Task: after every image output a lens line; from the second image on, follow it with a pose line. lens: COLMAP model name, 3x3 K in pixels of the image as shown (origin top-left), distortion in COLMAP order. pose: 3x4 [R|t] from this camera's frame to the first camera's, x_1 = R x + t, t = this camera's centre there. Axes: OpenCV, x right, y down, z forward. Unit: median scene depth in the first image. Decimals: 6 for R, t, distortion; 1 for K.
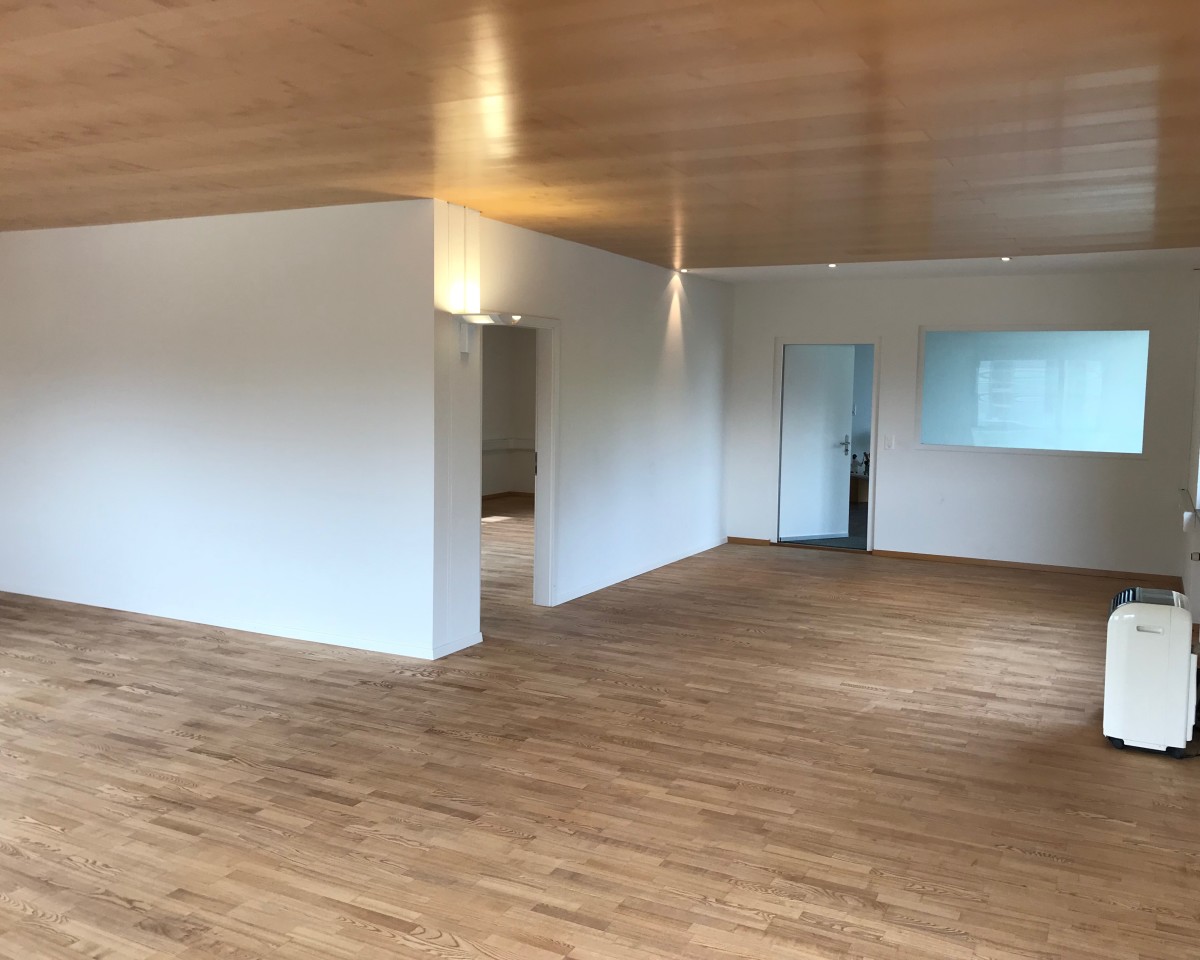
lens RADIAL K [[1052.5, 0, 600.0], [0, 1052.5, 480.0], [0, 0, 1]] dist [0.030956, -0.023625]
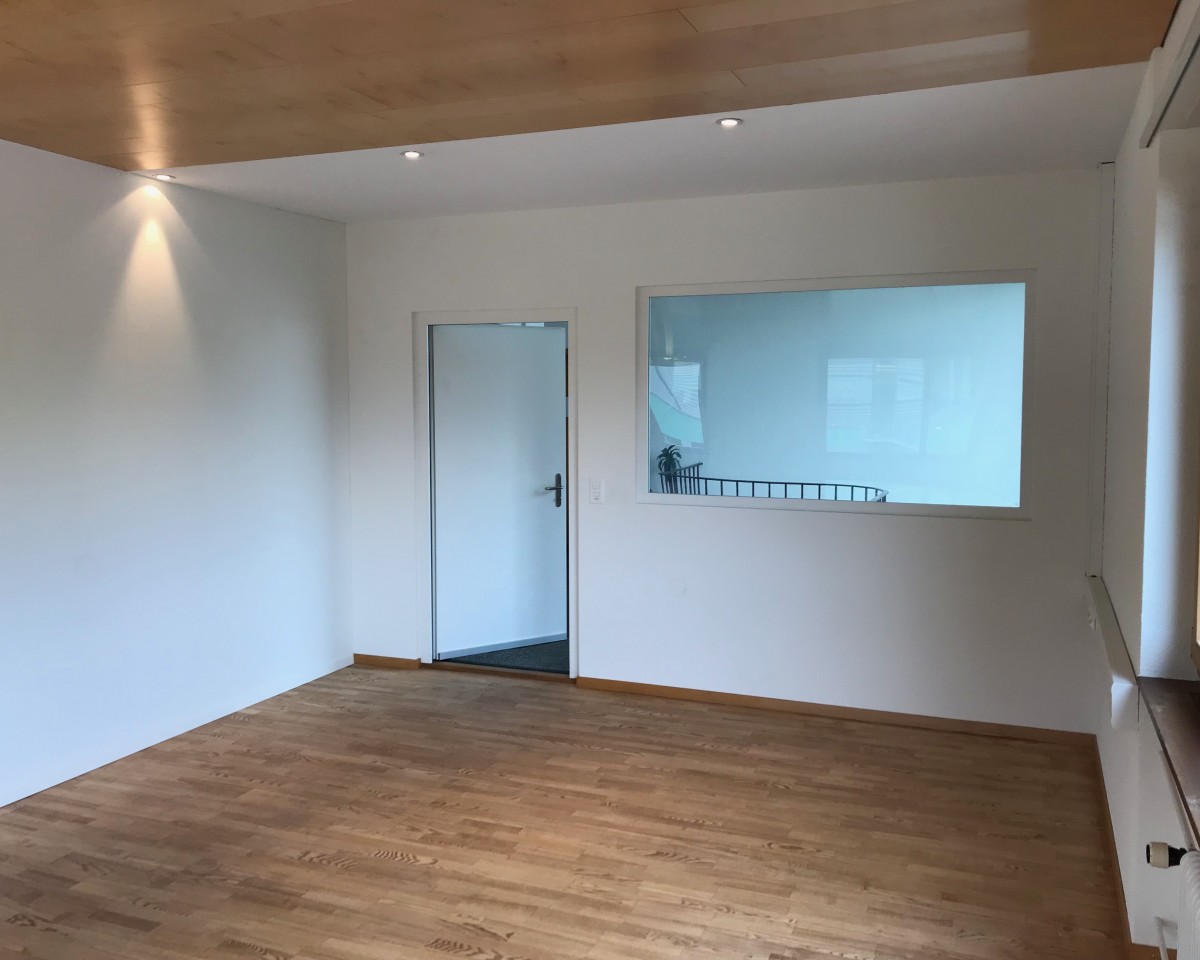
lens RADIAL K [[1052.5, 0, 600.0], [0, 1052.5, 480.0], [0, 0, 1]] dist [0.030956, -0.023625]
pose [[0.996431, -0.024400, 0.080803, 0.225430], [0.025727, 0.999550, -0.015416, -0.032021], [-0.080391, 0.017440, 0.996611, 0.423805]]
